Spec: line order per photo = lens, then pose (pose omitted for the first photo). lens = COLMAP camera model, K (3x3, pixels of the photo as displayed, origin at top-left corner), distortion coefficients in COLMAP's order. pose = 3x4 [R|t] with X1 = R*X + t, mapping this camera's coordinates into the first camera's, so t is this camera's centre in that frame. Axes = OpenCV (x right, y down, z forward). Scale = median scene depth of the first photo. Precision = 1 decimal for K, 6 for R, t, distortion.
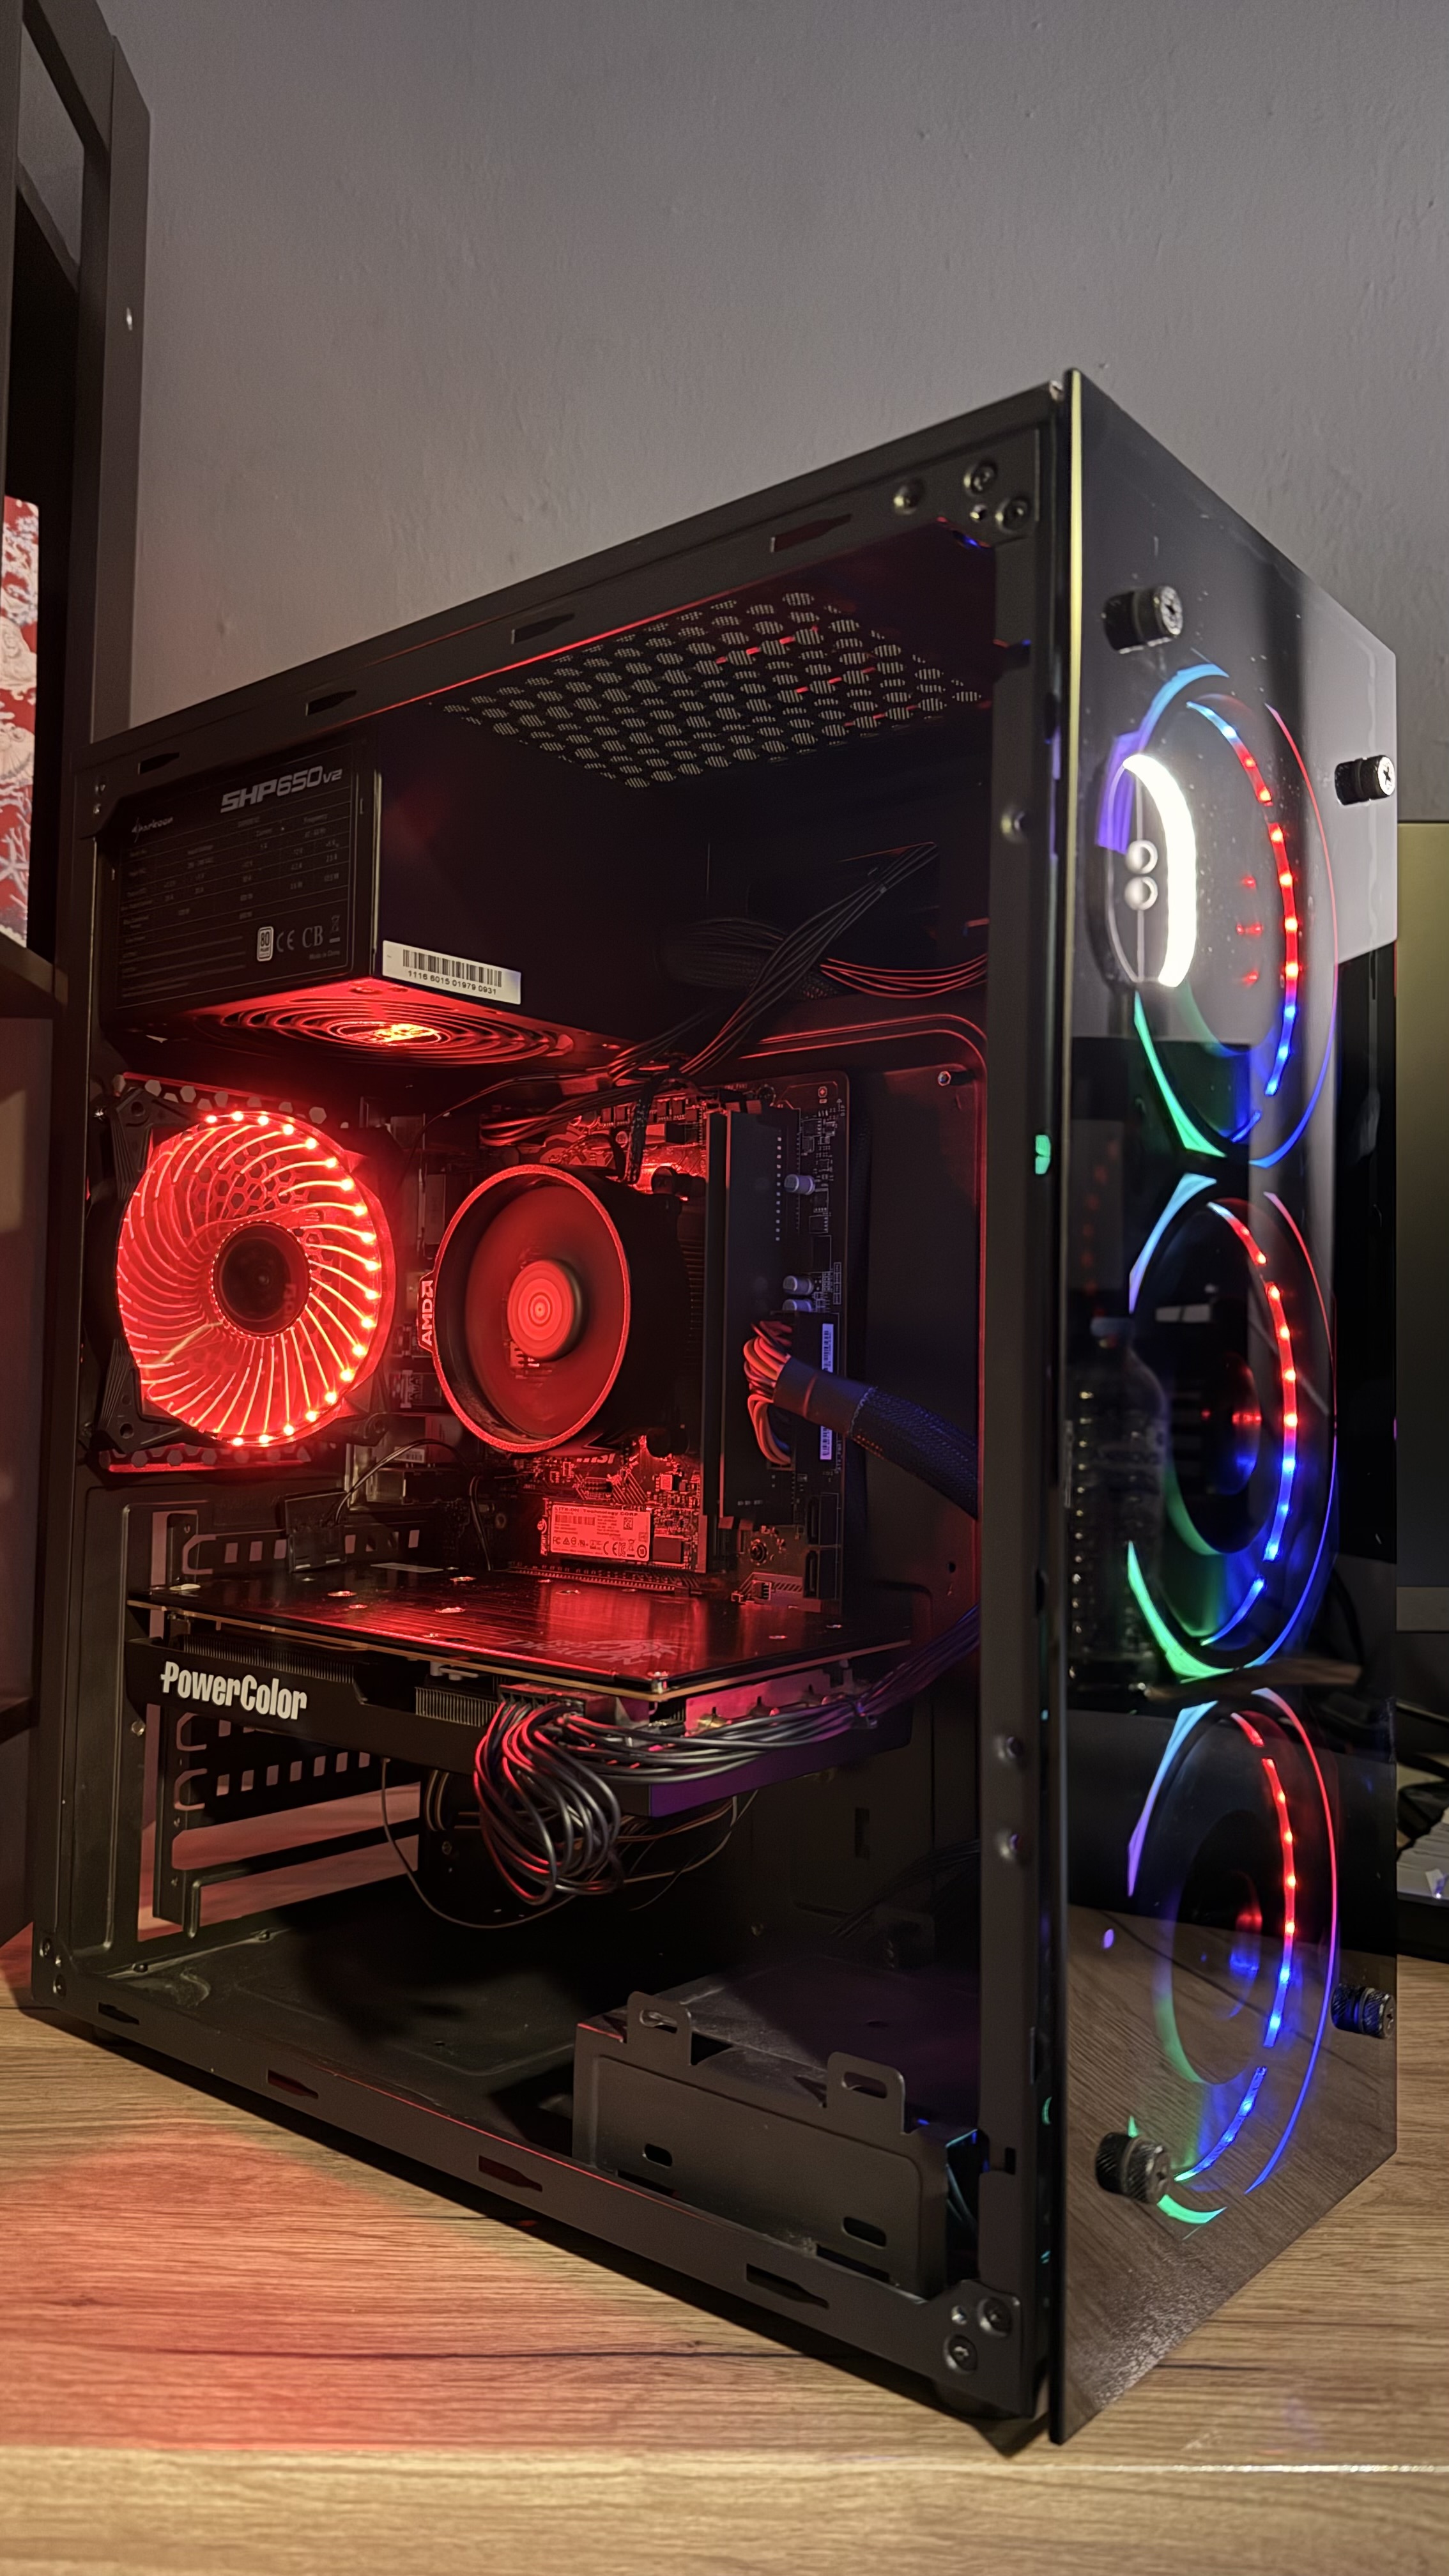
lens RADIAL K [[1844.6, 0, 756.0], [0, 1844.6, 1300.5], [0, 0, 1]] dist [0.047105, -0.047603]
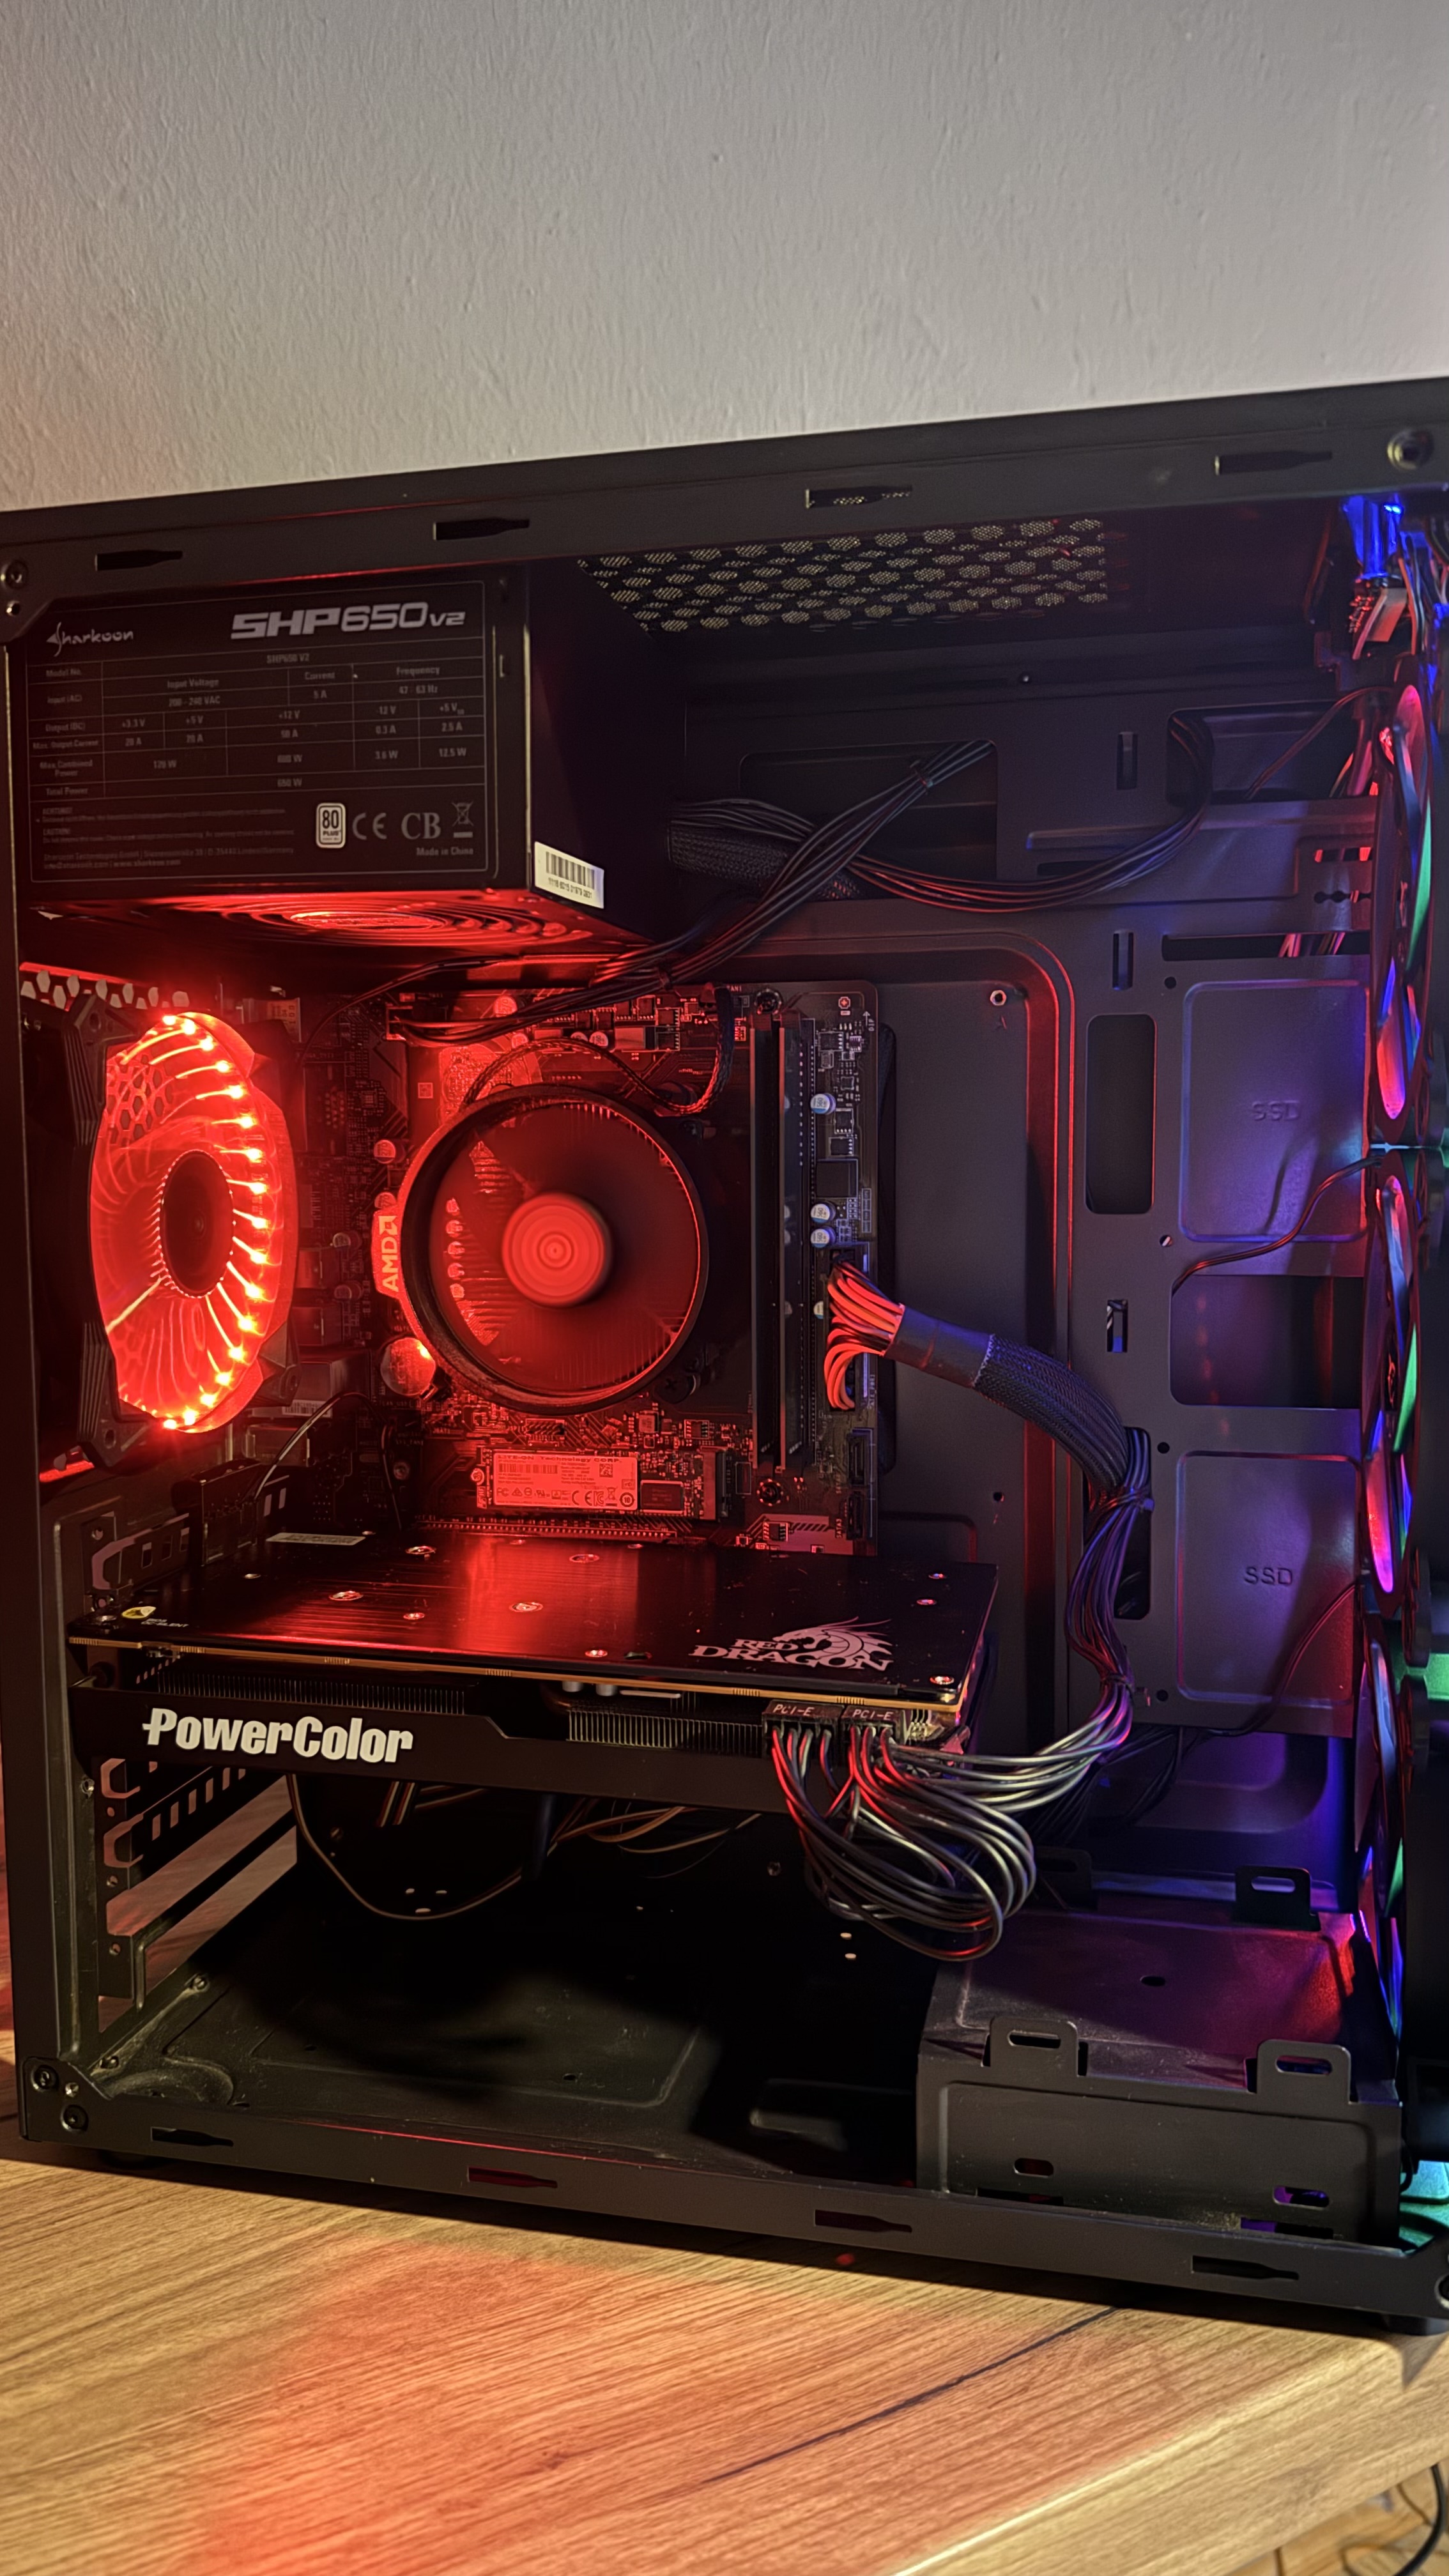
lens RADIAL K [[1844.6, 0, 720.7], [0, 1844.6, 1293.3], [0, 0, 1]] dist [0.047105, -0.047603]
pose [[0.892935, -0.061768, 0.445929, -0.463537], [0.000361, 0.990640, 0.136497, -0.099580], [-0.450186, -0.121722, 0.884599, 0.199504]]
